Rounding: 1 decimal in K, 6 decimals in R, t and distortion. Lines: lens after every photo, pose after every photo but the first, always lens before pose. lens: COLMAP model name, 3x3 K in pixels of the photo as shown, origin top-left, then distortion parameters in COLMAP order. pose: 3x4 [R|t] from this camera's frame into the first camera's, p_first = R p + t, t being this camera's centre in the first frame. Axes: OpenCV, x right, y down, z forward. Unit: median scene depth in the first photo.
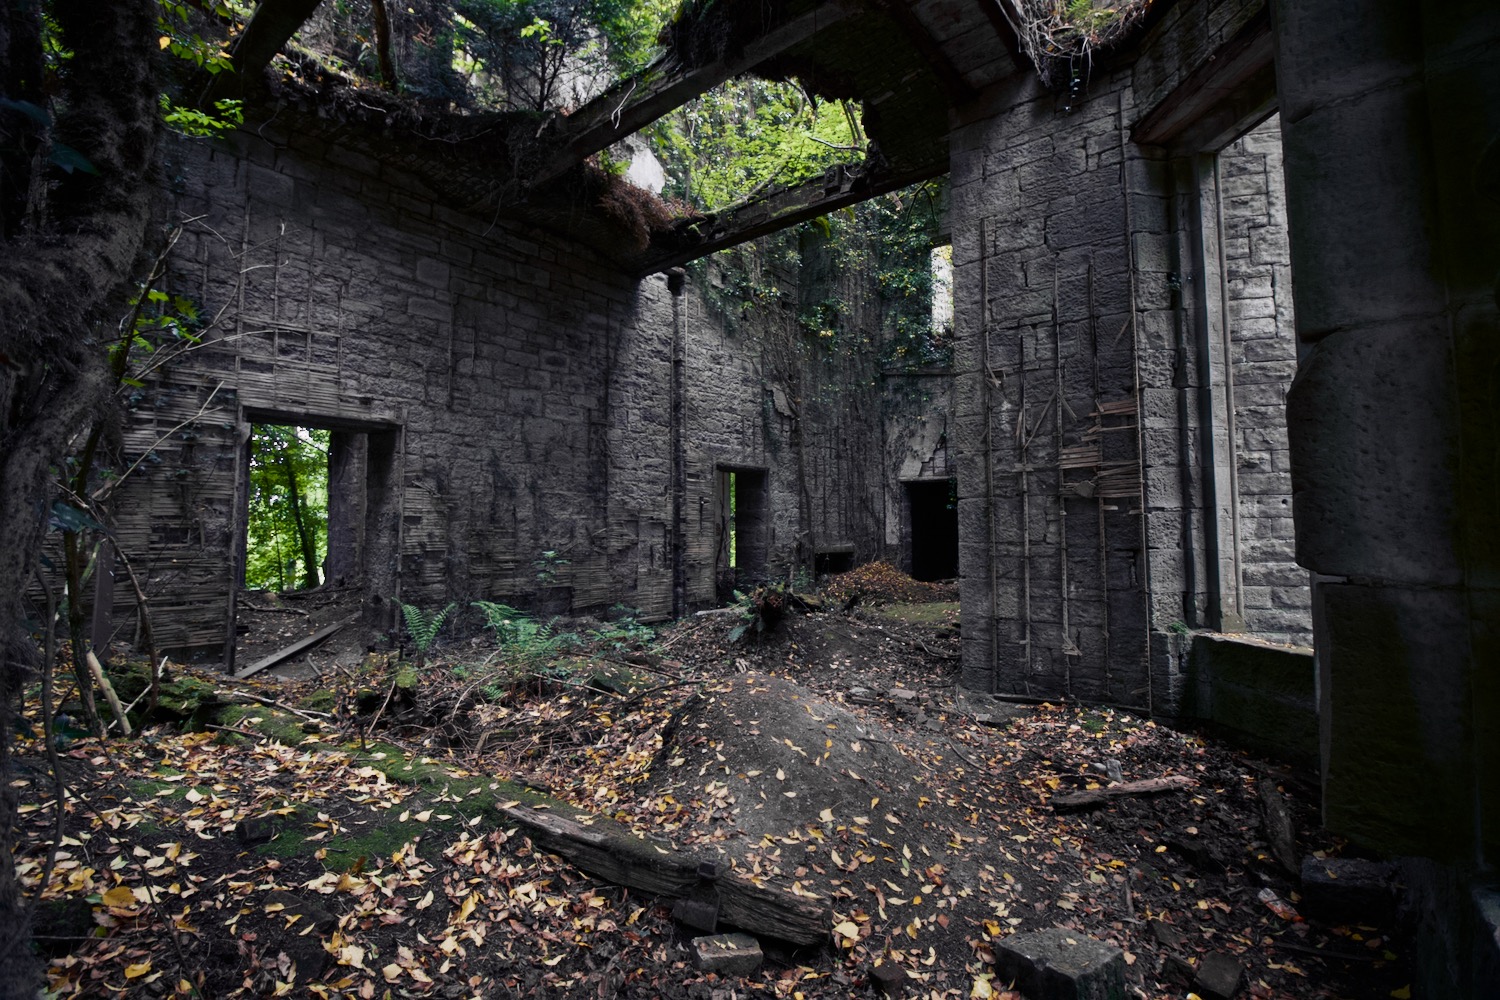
lens RADIAL K [[702.3, 0, 747.9], [0, 702.3, 496.8], [0, 0, 1]] dist [-0.003954, -0.000394]
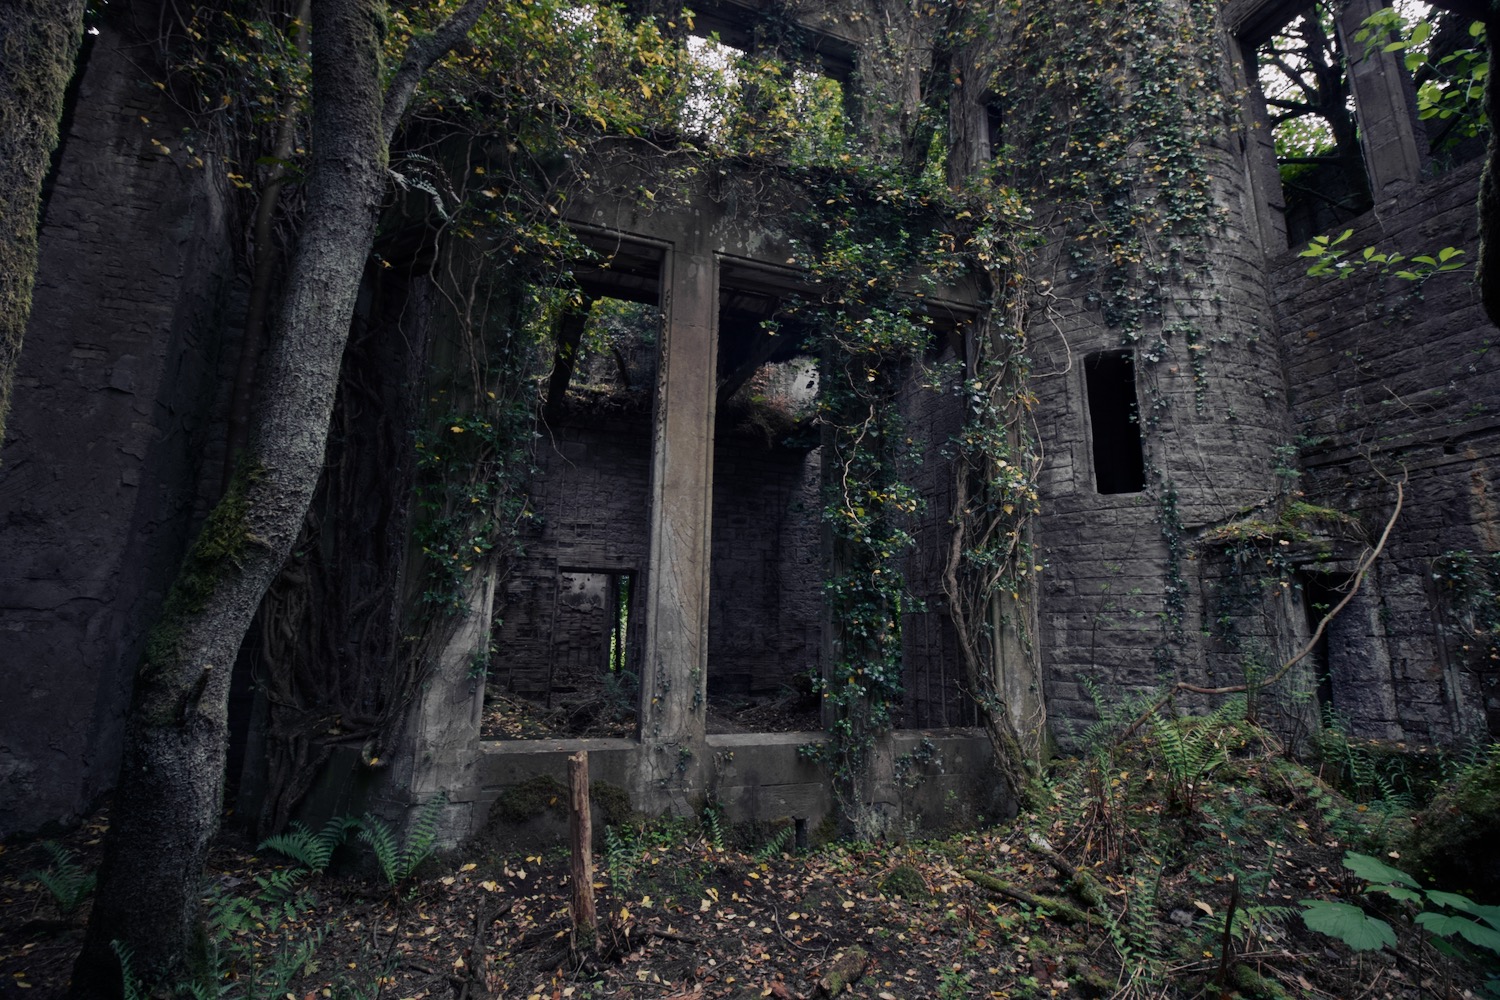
lens RADIAL K [[702.3, 0, 751.5], [0, 702.3, 498.3], [0, 0, 1]] dist [-0.003954, -0.000394]
pose [[0.854044, -0.086037, -0.513037, 0.901643], [0.008800, 0.988476, -0.151119, -0.020932], [0.520126, 0.124548, 0.844959, -0.464705]]
